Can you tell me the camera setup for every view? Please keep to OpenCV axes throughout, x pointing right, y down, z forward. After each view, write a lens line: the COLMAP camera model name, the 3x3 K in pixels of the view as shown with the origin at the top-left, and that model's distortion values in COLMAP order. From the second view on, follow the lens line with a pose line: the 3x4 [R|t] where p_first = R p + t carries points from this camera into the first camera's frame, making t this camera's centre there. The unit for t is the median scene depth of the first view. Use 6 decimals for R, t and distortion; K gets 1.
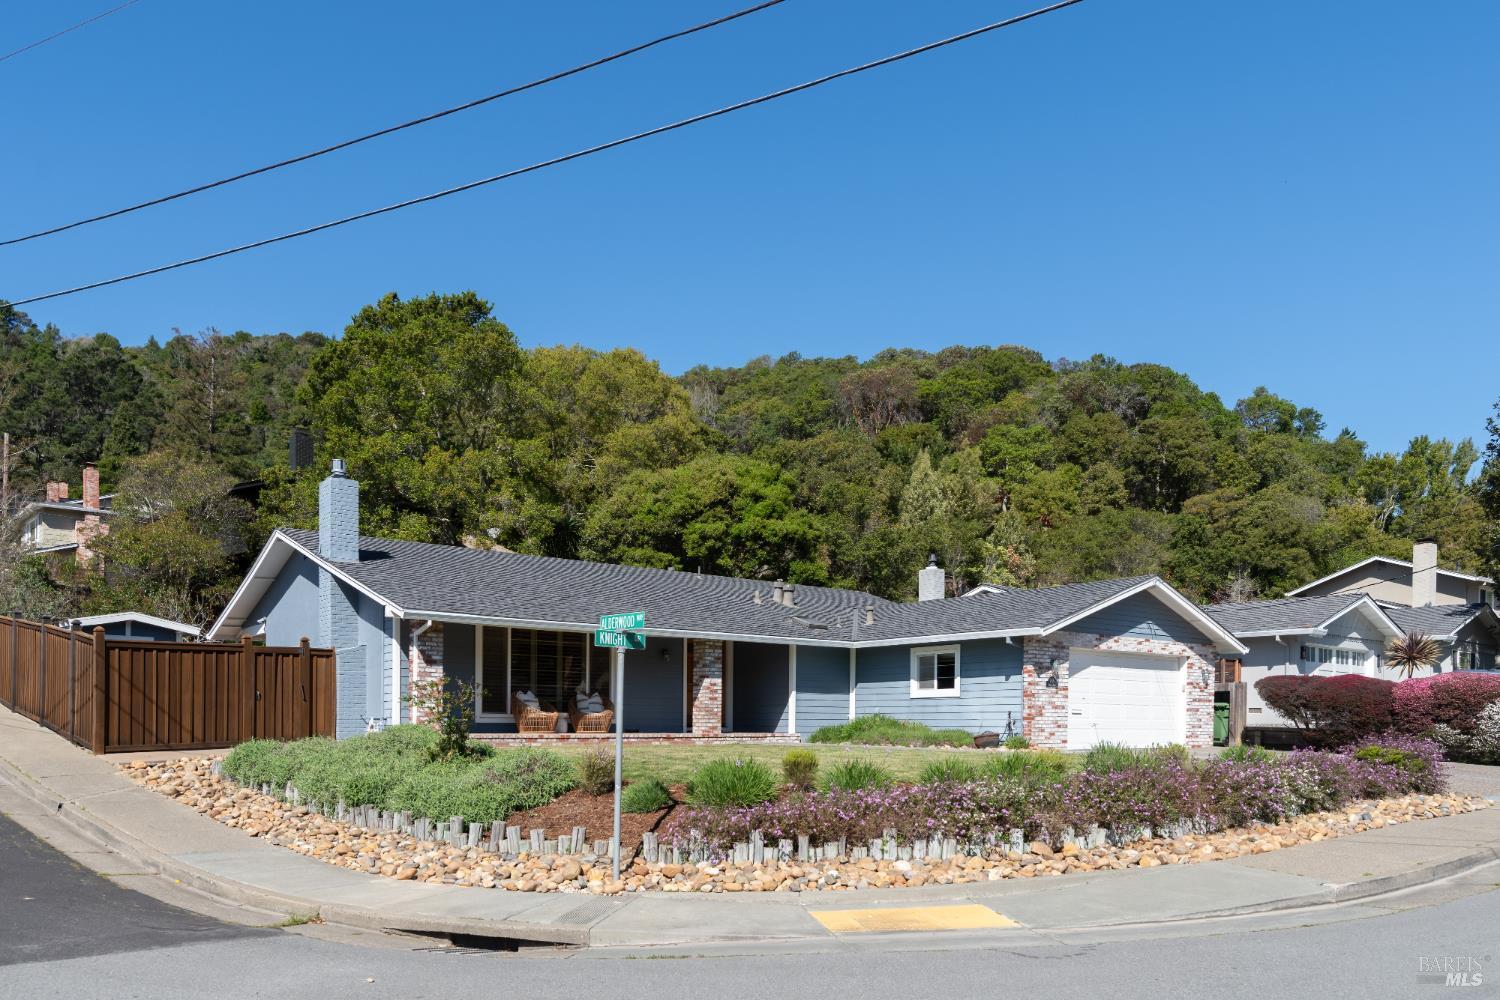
lens RADIAL K [[1171.2, 0, 752.6], [0, 1171.2, 534.9], [0, 0, 1]] dist [0.002483, 0.004949]
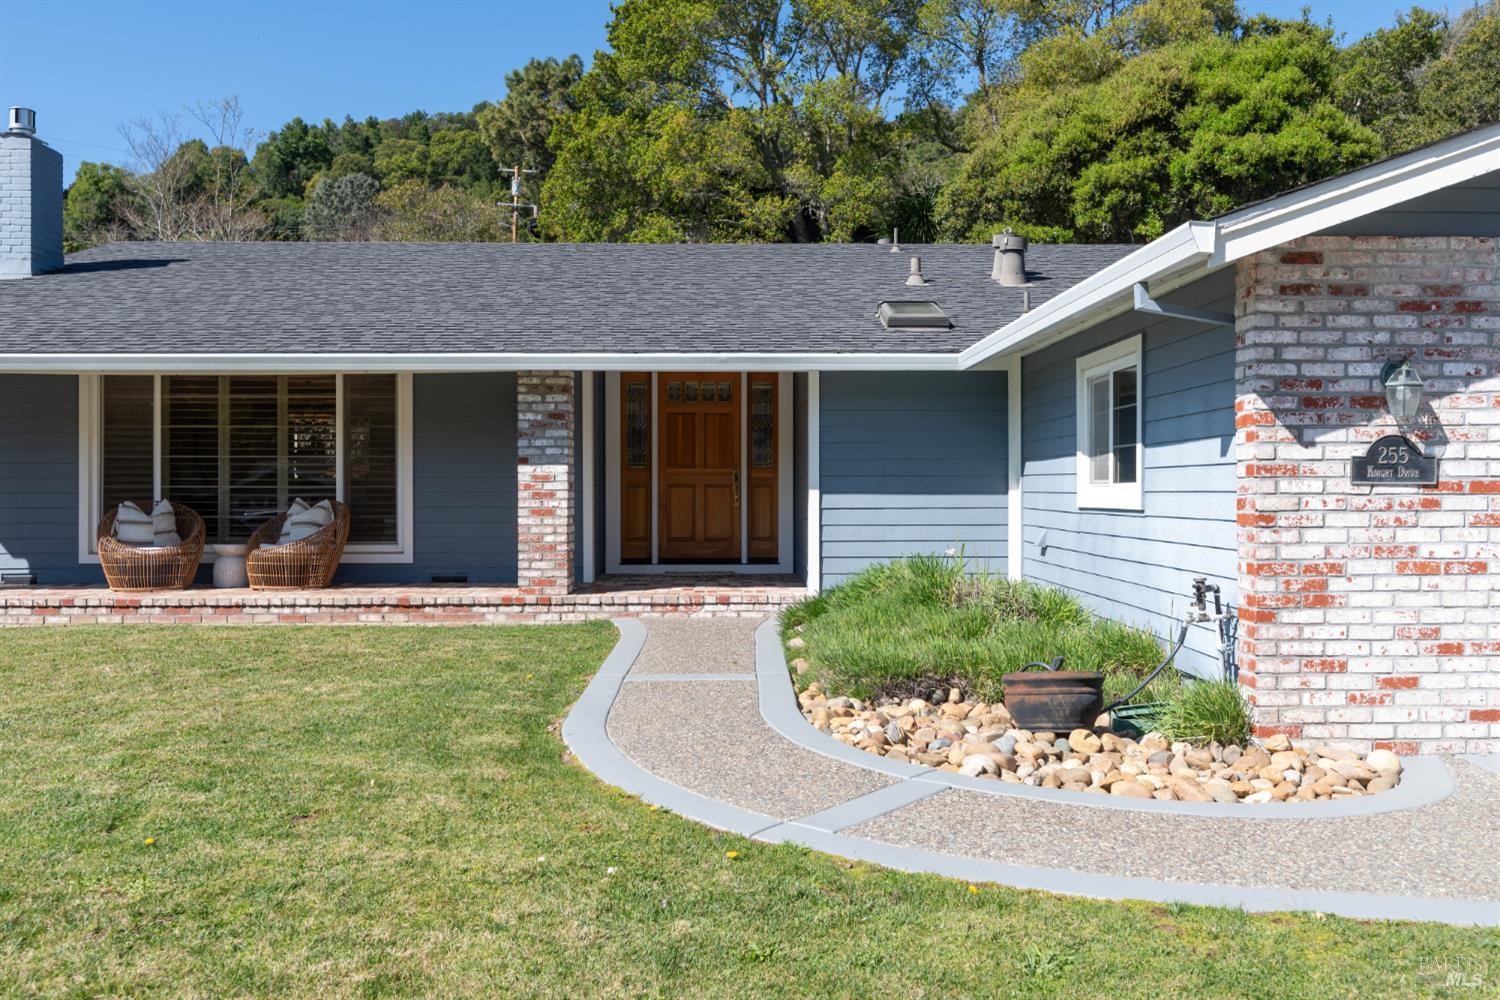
lens RADIAL K [[1205.3, 0, 750.0], [0, 1205.3, 500.0], [0, 0, 1]] dist [-0.000513, 0.001277]
pose [[0.783350, 0.001735, -0.621578, 0.178827], [0.105805, 0.985030, 0.136091, 0.051621], [0.612509, -0.172373, 0.771440, 0.435308]]
